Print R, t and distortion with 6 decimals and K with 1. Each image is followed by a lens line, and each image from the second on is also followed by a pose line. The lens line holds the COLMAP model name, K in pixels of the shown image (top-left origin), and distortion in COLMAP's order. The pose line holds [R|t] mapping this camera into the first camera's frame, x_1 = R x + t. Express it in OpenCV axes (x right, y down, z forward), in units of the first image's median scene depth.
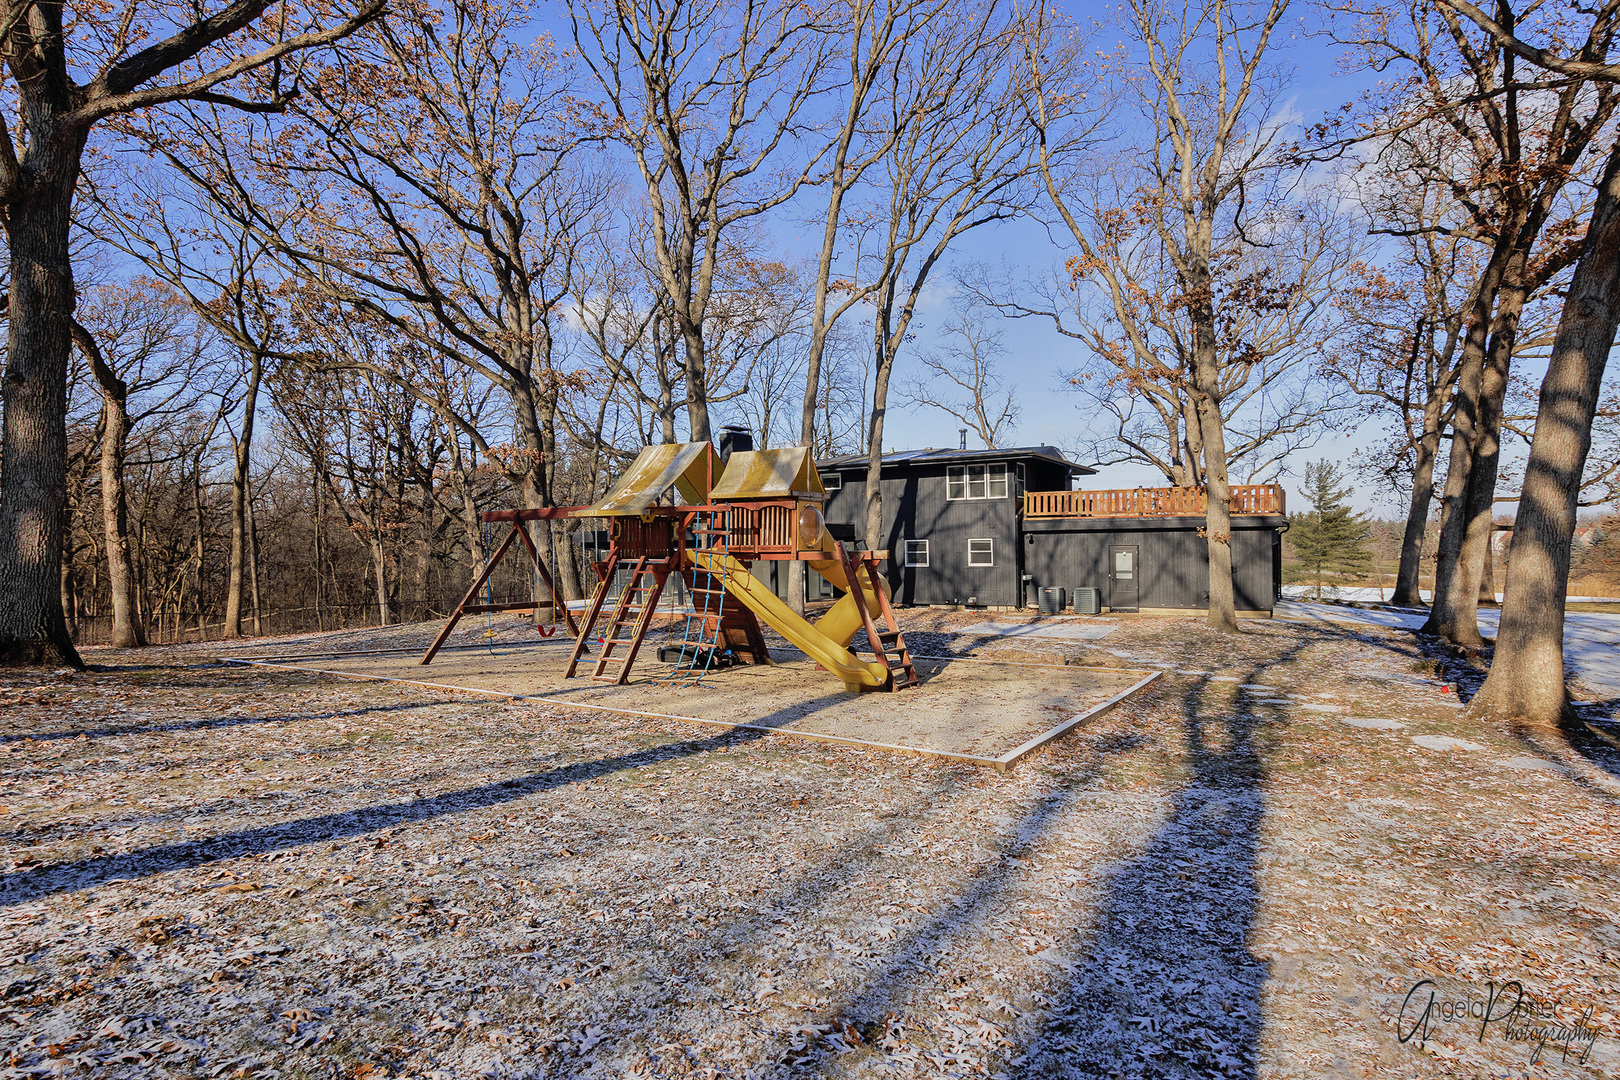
lens RADIAL K [[823.9, 0, 814.0], [0, 823.9, 552.9], [0, 0, 1]] dist [-0.002834, -0.001620]
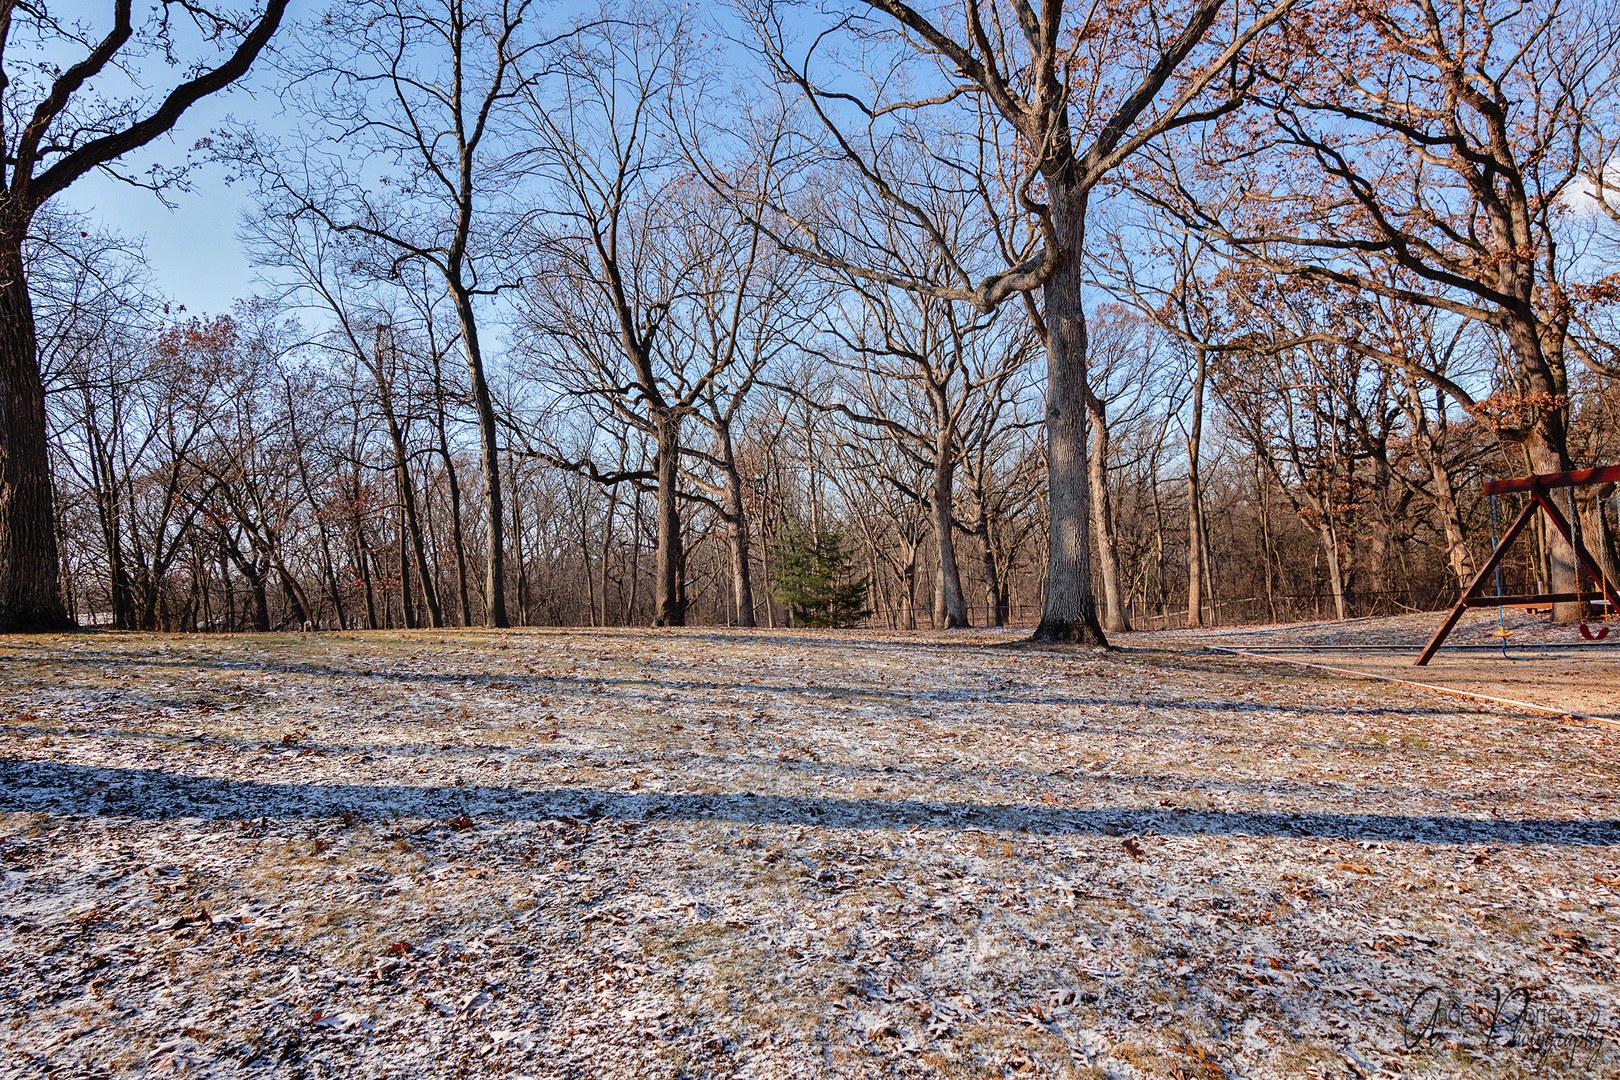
lens RADIAL K [[893.7, 0, 810.5], [0, 893.7, 556.5], [0, 0, 1]] dist [-0.006161, -0.003070]
pose [[0.536595, -0.030879, -0.843275, -0.012758], [0.047062, 0.998870, -0.006630, -0.001492], [0.842527, -0.036128, 0.537441, -0.021371]]
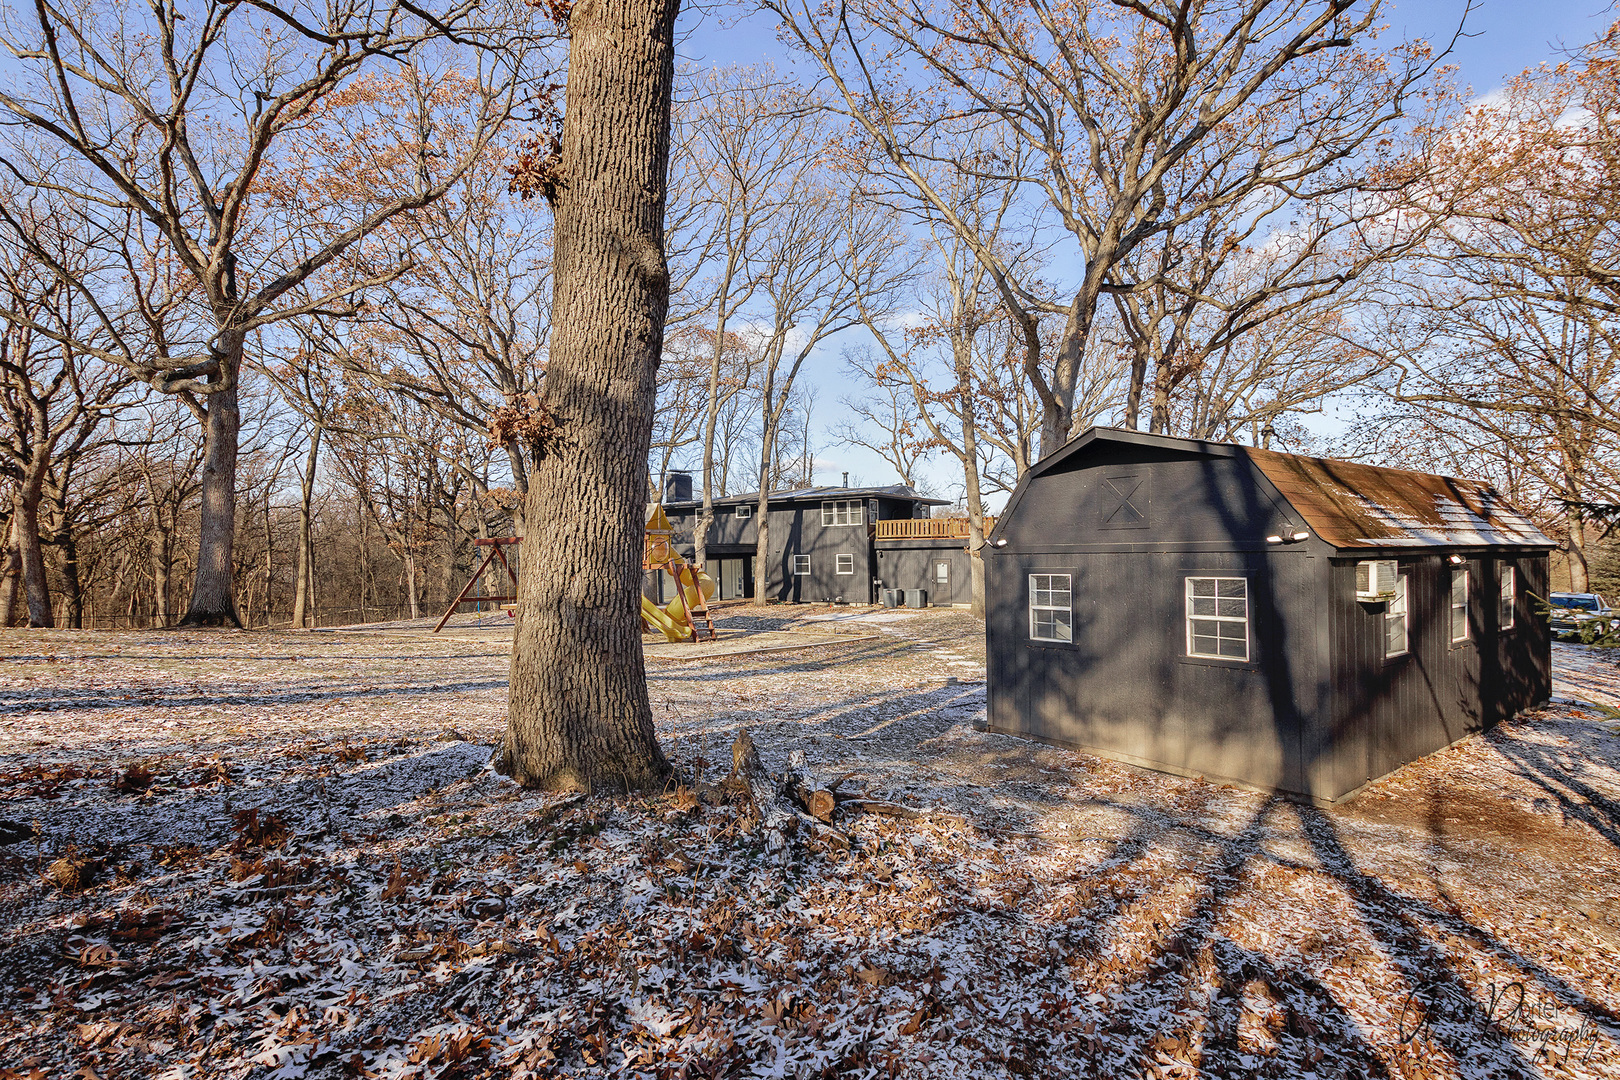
lens RADIAL K [[759.8, 0, 809.9], [0, 759.8, 550.5], [0, 0, 1]] dist [0.002066, 0.000351]
pose [[0.999990, -0.002224, -0.003970, 0.148493], [0.002155, 0.999845, -0.017459, -0.001211], [0.004008, 0.017450, 0.999840, -0.276360]]
